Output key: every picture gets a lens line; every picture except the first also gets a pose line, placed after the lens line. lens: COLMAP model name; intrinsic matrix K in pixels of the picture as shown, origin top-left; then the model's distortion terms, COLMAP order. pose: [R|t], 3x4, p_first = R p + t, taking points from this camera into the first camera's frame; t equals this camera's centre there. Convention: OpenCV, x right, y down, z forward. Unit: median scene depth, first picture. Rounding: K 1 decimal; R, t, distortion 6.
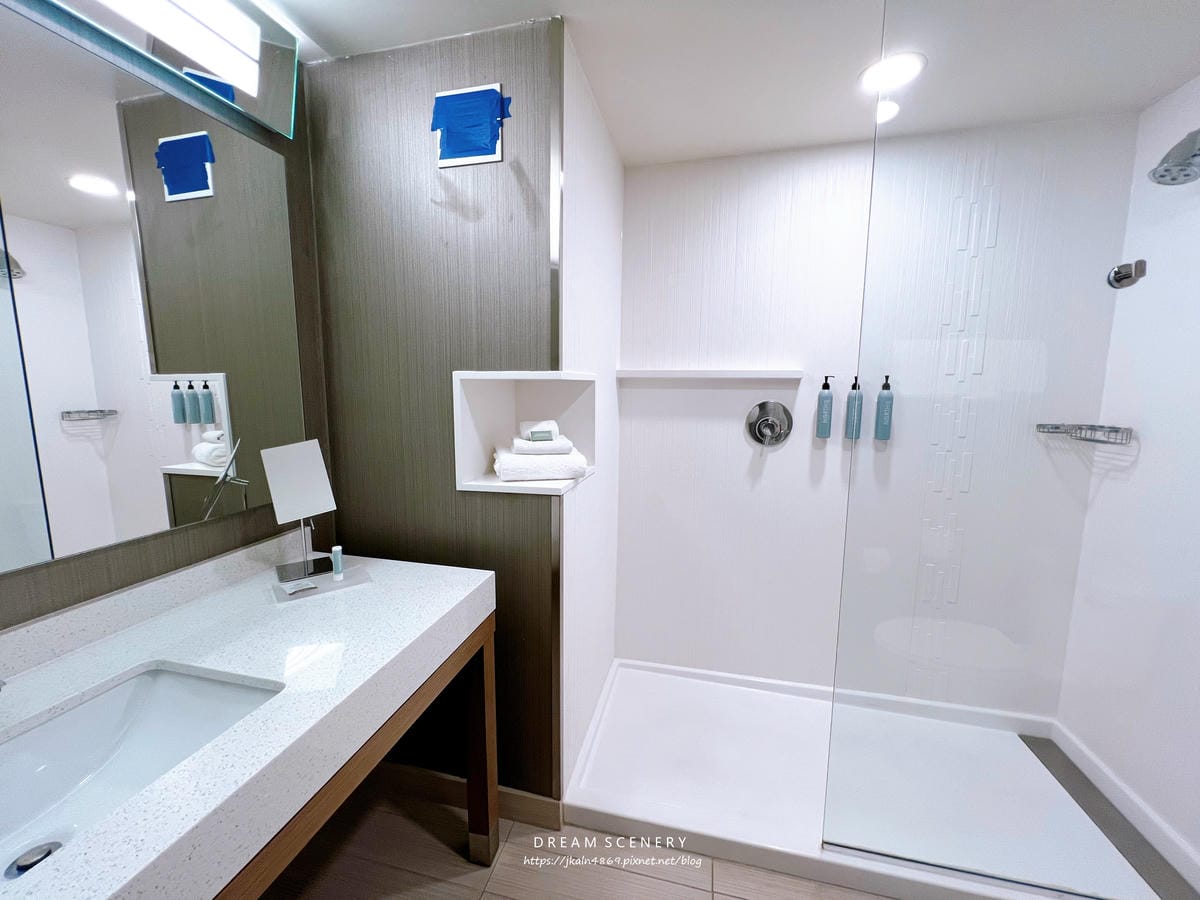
lens RADIAL K [[485.4, 0, 600.0], [0, 485.4, 450.0], [0, 0, 1]] dist [-0.001282, -0.000358]
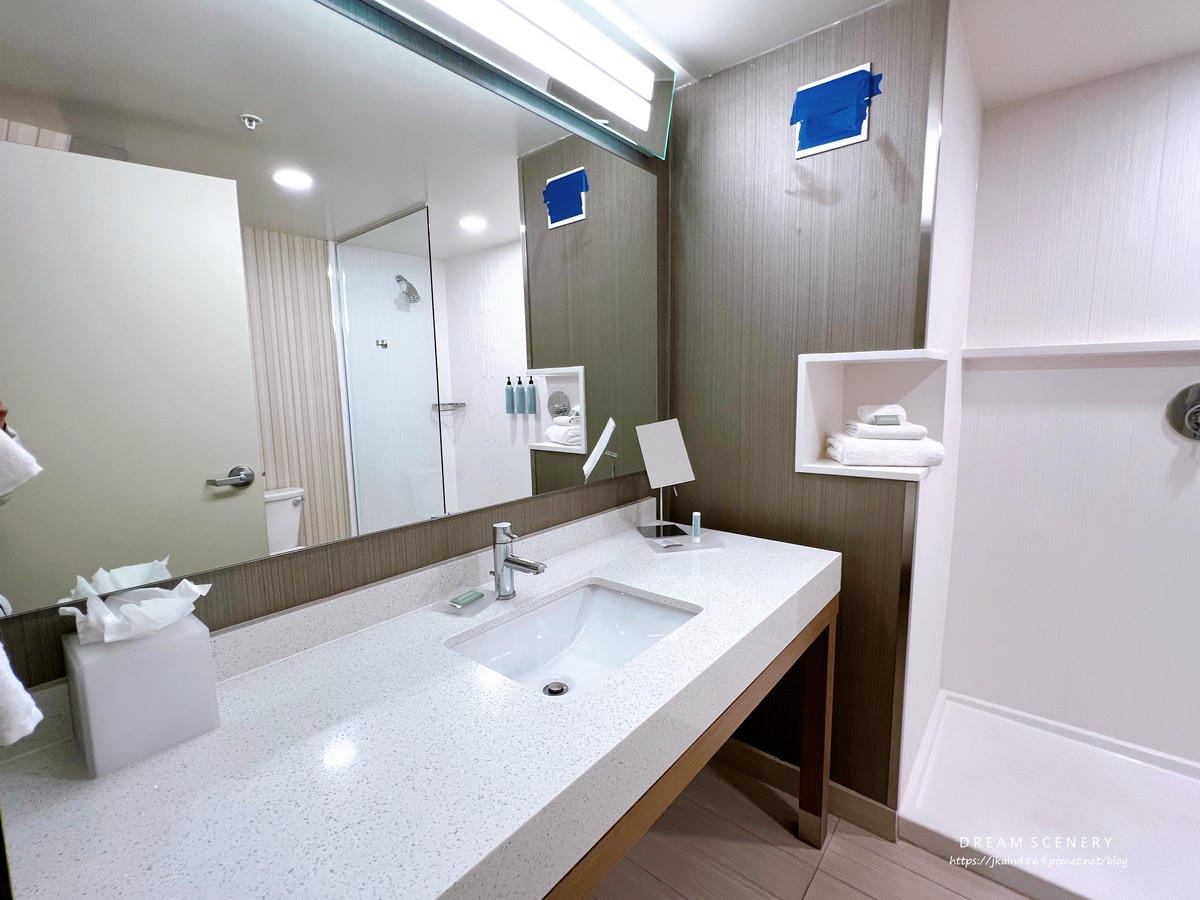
lens RADIAL K [[542.4, 0, 600.0], [0, 542.4, 450.0], [0, 0, 1]] dist [-0.002845, -0.000927]
pose [[0.896014, 0.035020, -0.442642, -0.168294], [-0.038268, 0.999266, 0.001594, 0.053541], [0.442373, 0.015511, 0.896697, -0.209722]]
